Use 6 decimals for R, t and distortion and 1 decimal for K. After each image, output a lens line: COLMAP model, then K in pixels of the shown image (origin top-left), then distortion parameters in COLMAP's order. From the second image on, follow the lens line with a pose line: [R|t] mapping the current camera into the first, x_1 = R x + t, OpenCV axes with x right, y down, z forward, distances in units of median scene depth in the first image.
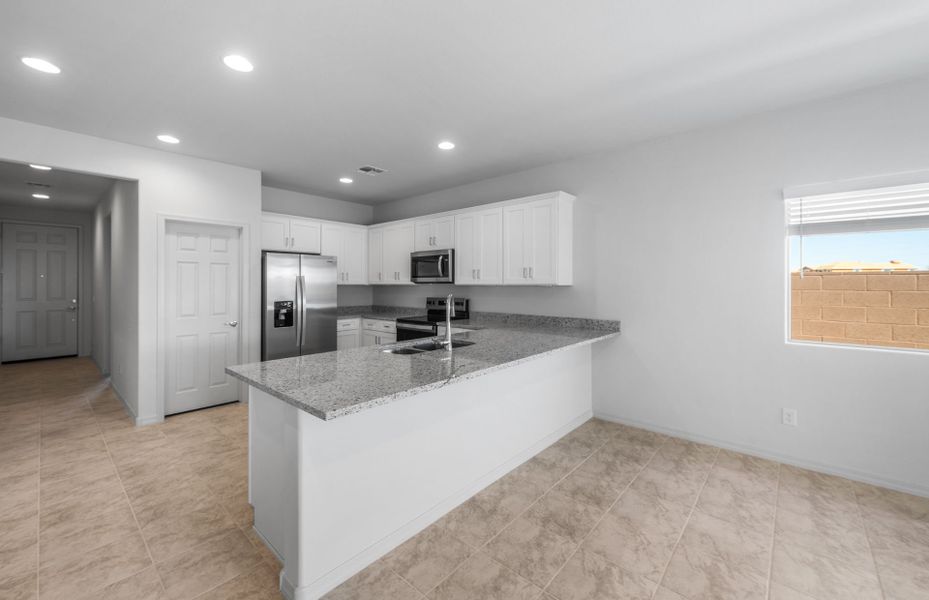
lens RADIAL K [[372.9, 0, 467.7], [0, 372.9, 283.0], [0, 0, 1]] dist [0.000612, -0.000099]
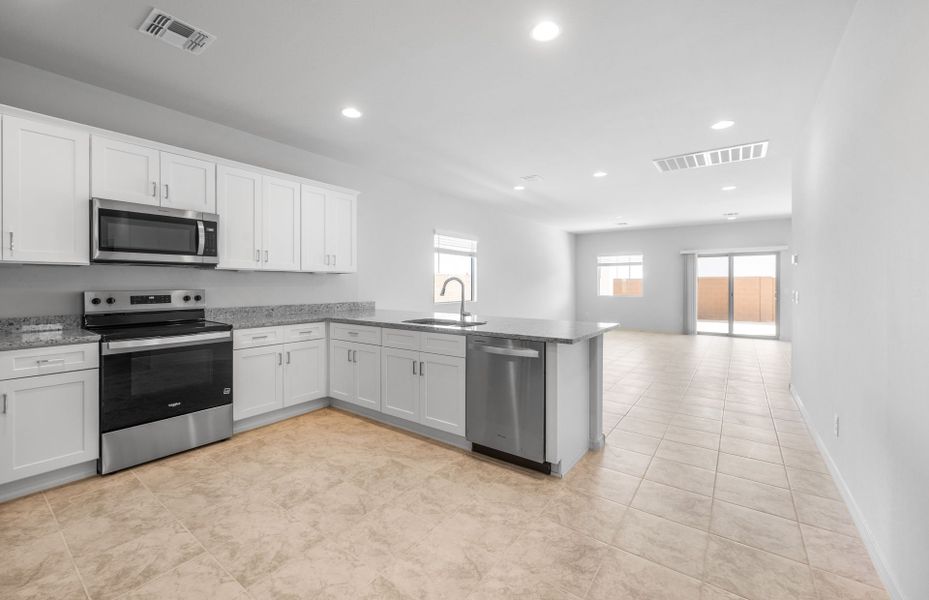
lens RADIAL K [[372.9, 0, 467.7], [0, 372.9, 283.0], [0, 0, 1]] dist [0.000612, -0.000099]
pose [[-0.090666, 0.003100, 0.995877, -0.873862], [-0.005637, 0.999978, -0.003626, 0.035772], [-0.995865, -0.005942, -0.090647, 0.722427]]
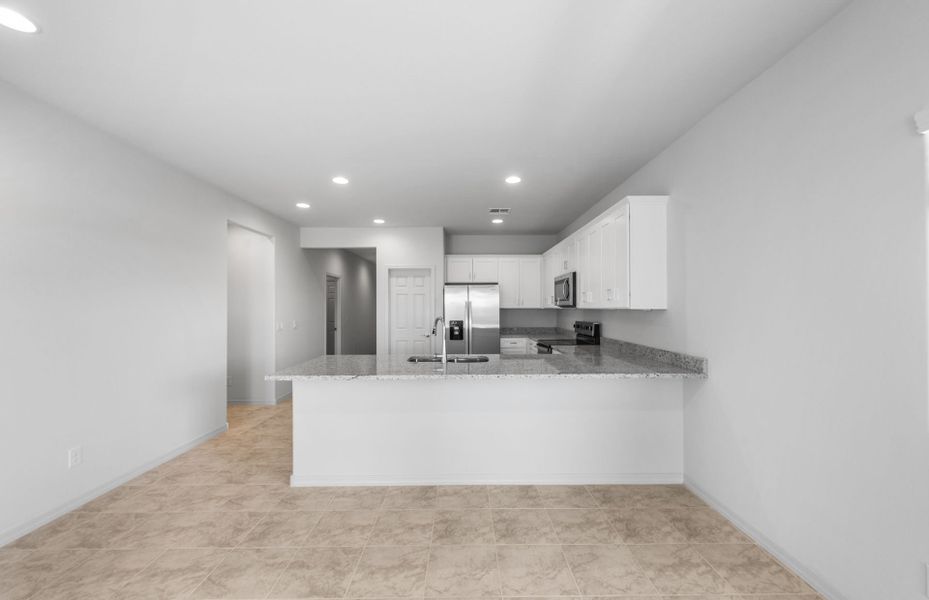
lens RADIAL K [[367.8, 0, 466.0], [0, 367.8, 302.5], [0, 0, 1]] dist [-0.001325, -0.000392]
pose [[0.664211, -0.013488, -0.747424, 0.580934], [0.006872, 0.999905, -0.011937, -0.001232], [0.747514, 0.002792, 0.664240, 0.170930]]
